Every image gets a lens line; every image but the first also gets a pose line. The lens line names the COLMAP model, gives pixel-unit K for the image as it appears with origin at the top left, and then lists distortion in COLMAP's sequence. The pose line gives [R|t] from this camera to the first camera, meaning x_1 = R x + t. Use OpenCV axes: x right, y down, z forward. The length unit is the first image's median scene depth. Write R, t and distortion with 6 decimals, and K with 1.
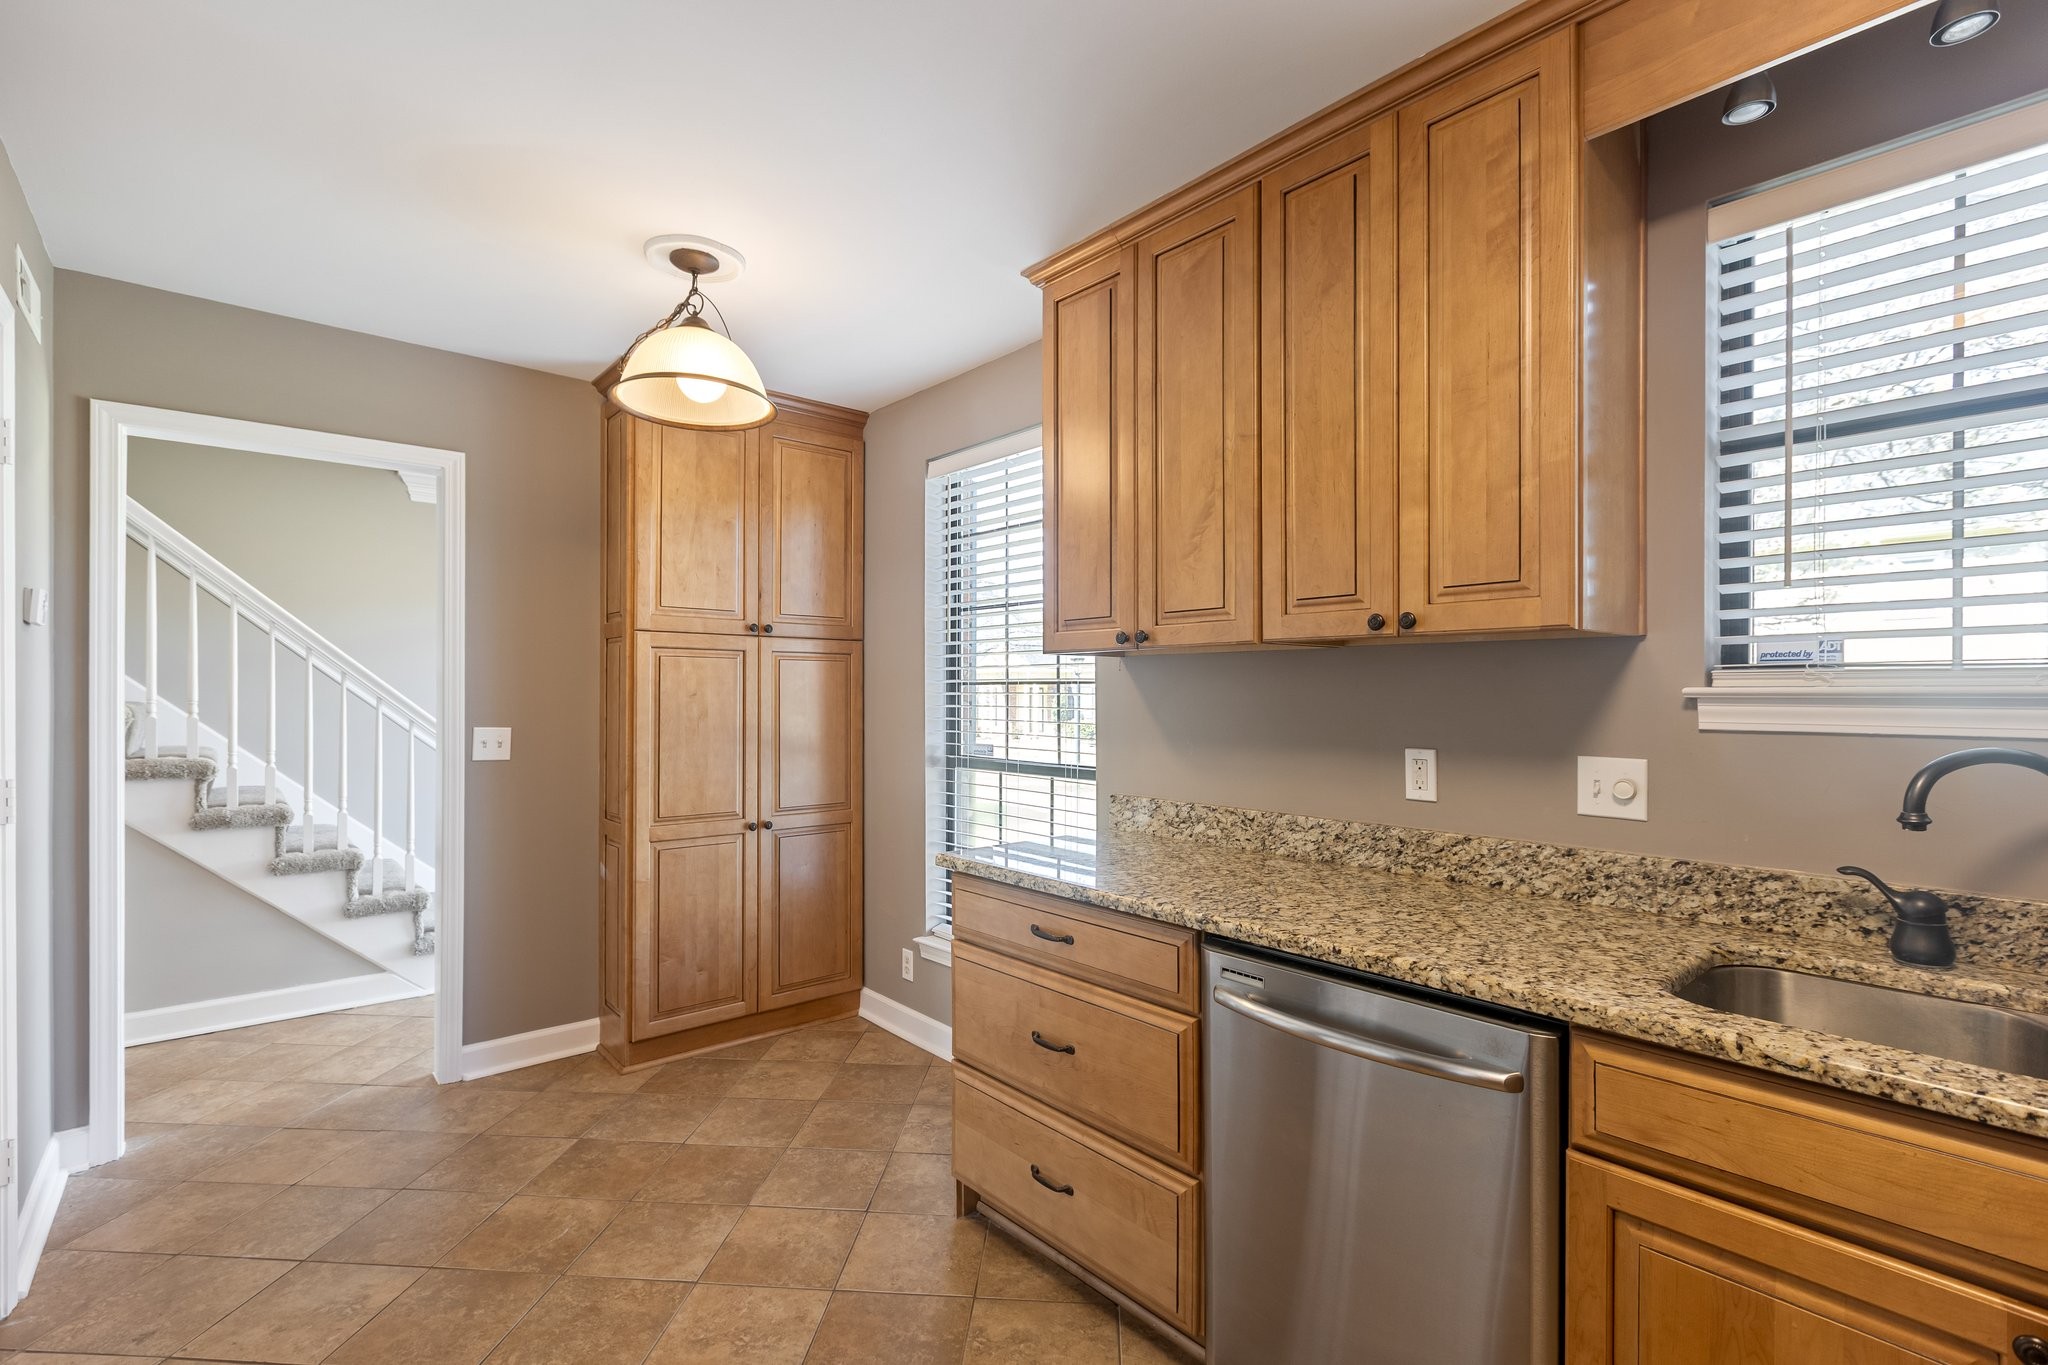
lens RADIAL K [[916.7, 0, 1028.5], [0, 916.7, 699.2], [0, 0, 1]] dist [-0.000933, 0.001893]
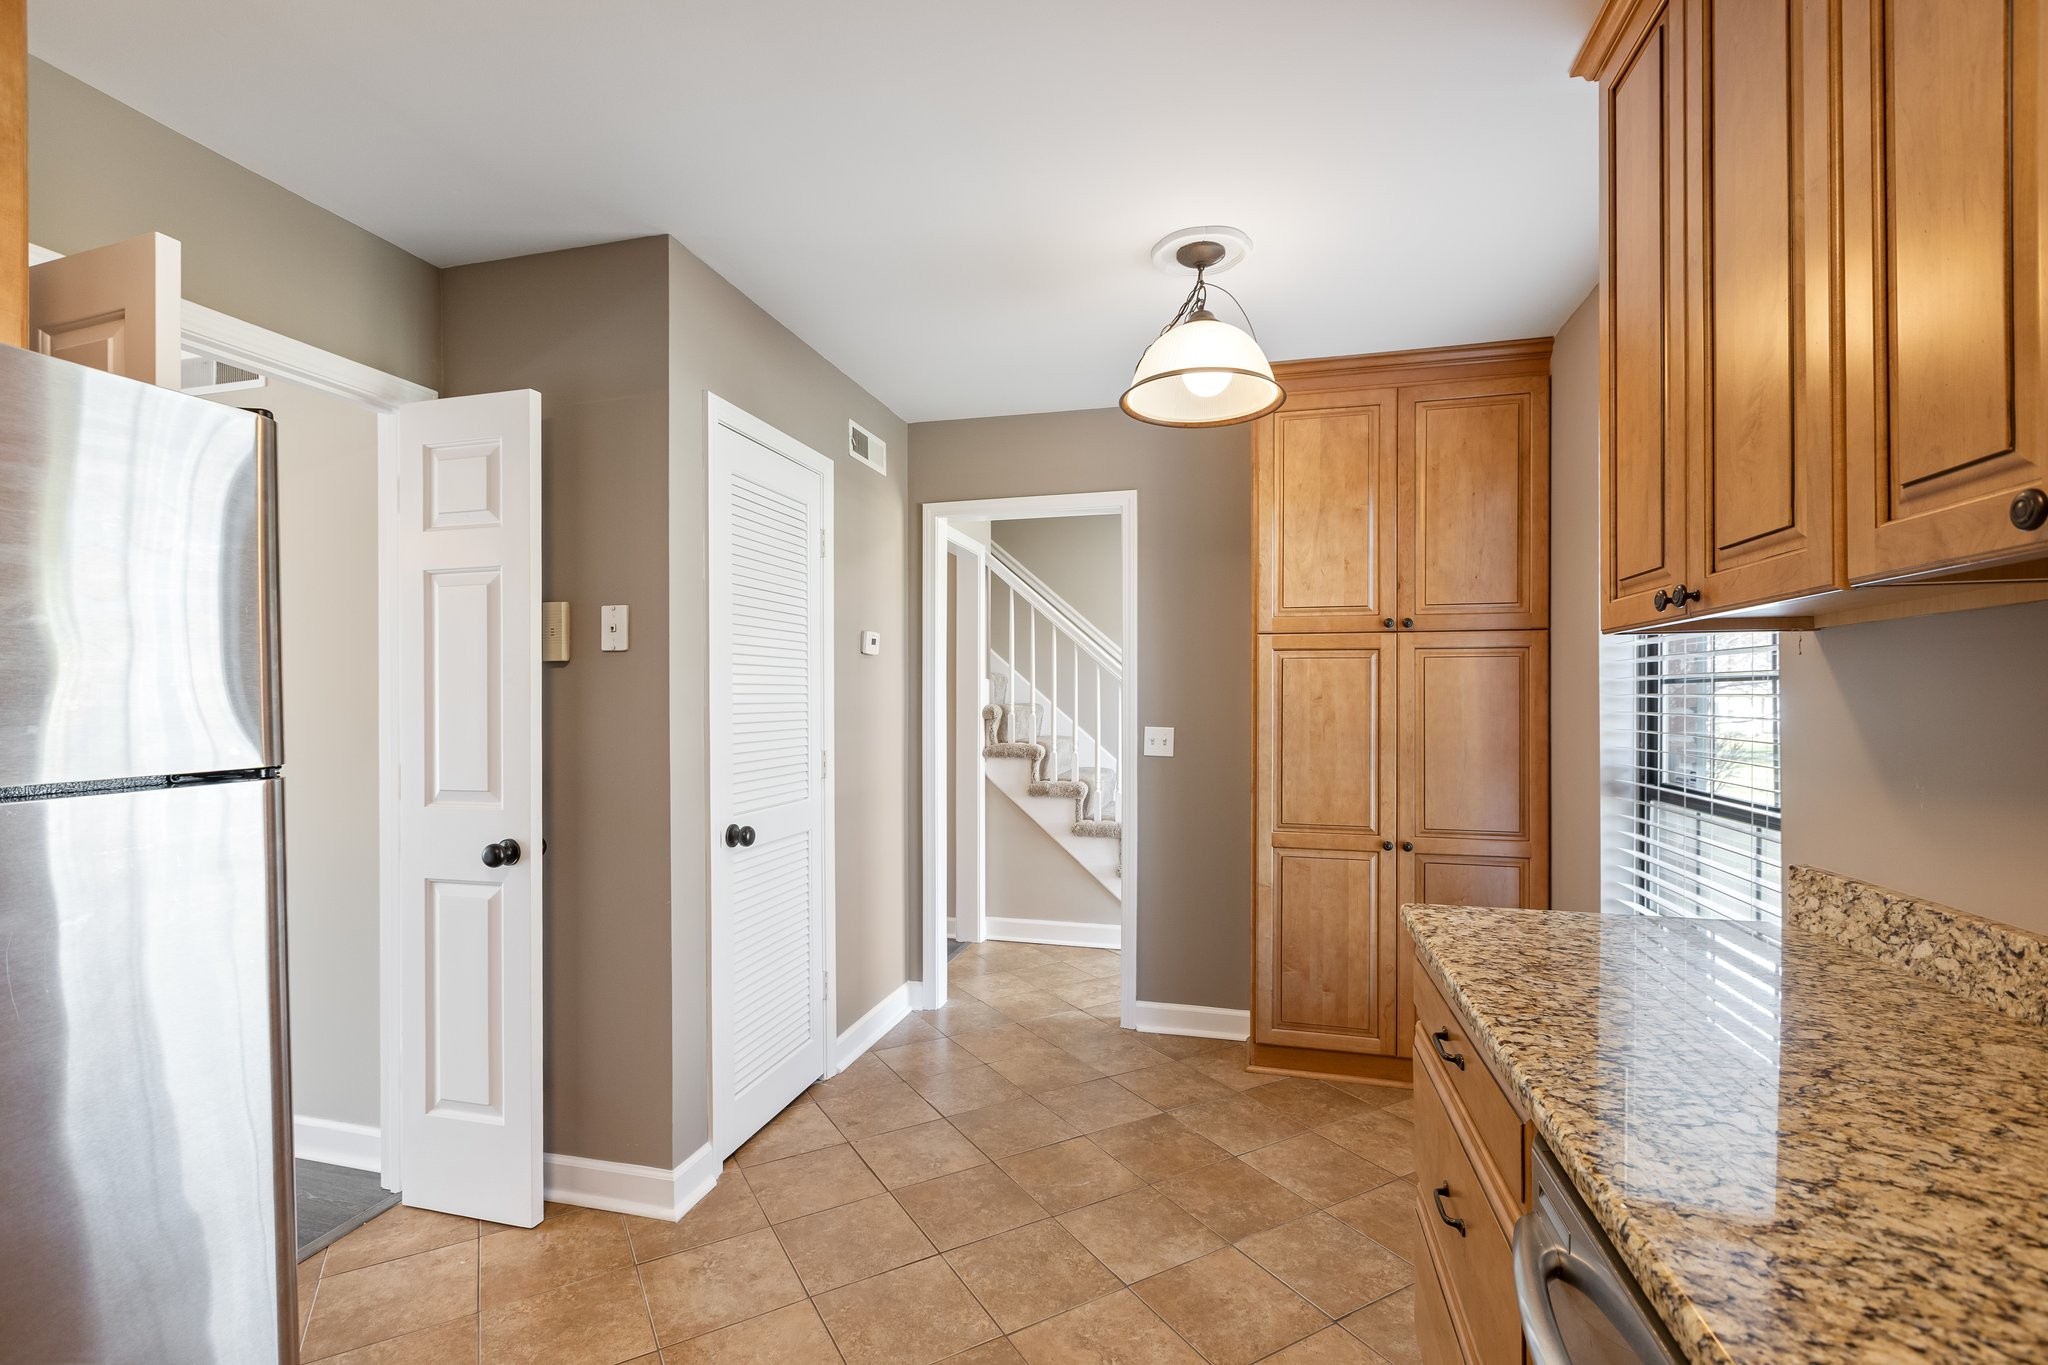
lens RADIAL K [[916.7, 0, 1034.0], [0, 916.7, 703.7], [0, 0, 1]] dist [-0.000933, 0.001893]
pose [[0.565592, 0.002722, -0.824681, 0.294252], [-0.004197, 0.999991, 0.000422, 0.002265], [0.824674, 0.003222, 0.565599, 0.258195]]
